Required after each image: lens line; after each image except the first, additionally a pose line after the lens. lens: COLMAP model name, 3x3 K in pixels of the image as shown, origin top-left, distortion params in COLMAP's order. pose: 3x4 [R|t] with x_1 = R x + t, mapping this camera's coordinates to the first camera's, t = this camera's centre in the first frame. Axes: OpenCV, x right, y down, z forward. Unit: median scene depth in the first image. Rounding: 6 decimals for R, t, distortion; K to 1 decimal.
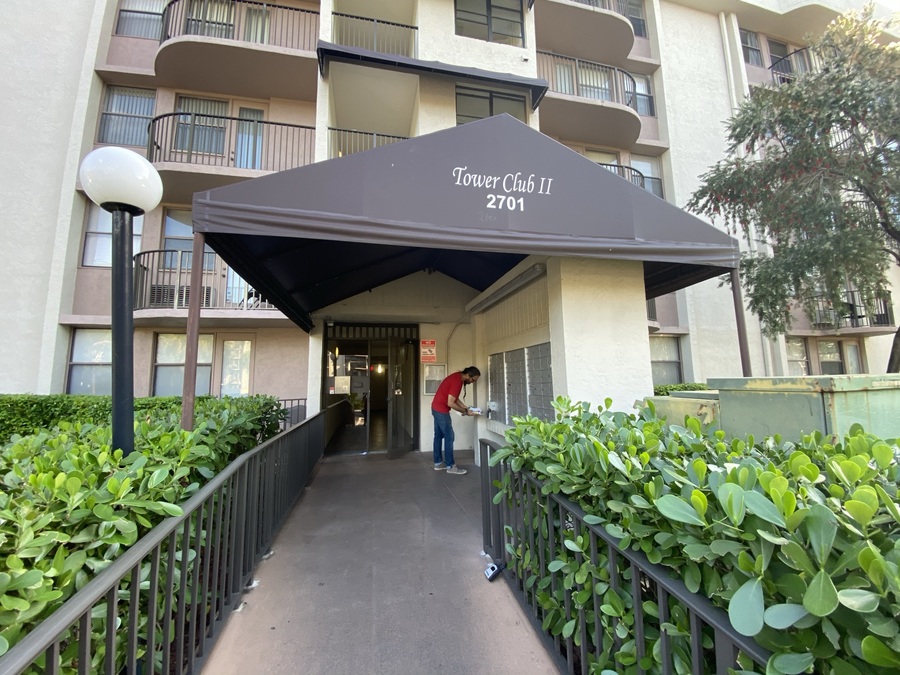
lens RADIAL K [[360.6, 0, 452.3], [0, 360.6, 334.0], [0, 0, 1]] dist [0.000670, -0.000028]
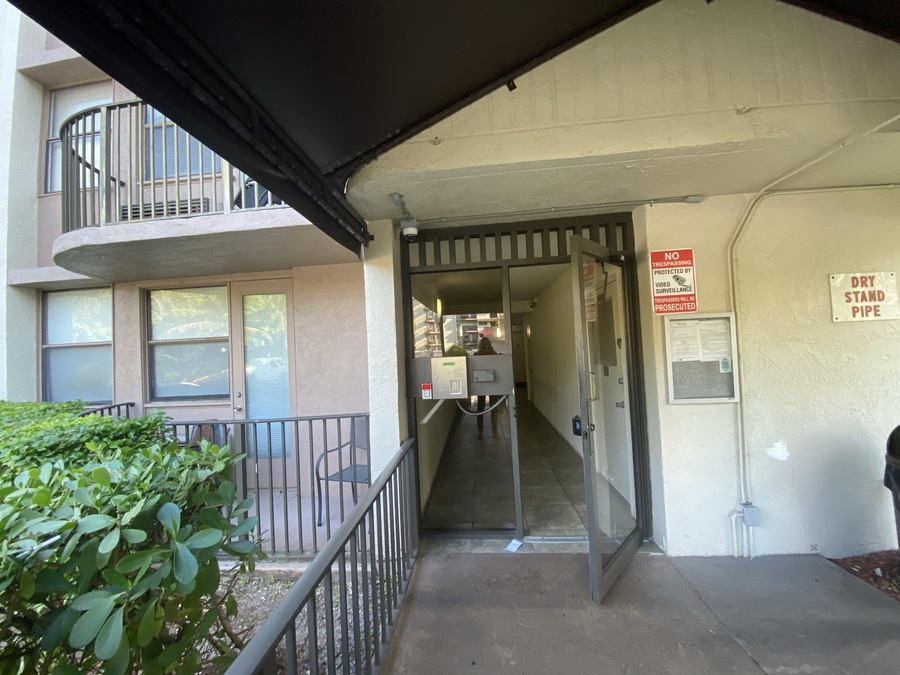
lens RADIAL K [[360.6, 0, 449.7], [0, 360.6, 335.0], [0, 0, 1]] dist [0.000670, -0.000028]
pose [[0.951228, -0.041338, -0.305706, -0.171623], [0.074197, 0.992549, 0.096655, 0.051309], [0.299432, -0.114624, 0.947207, 0.598906]]
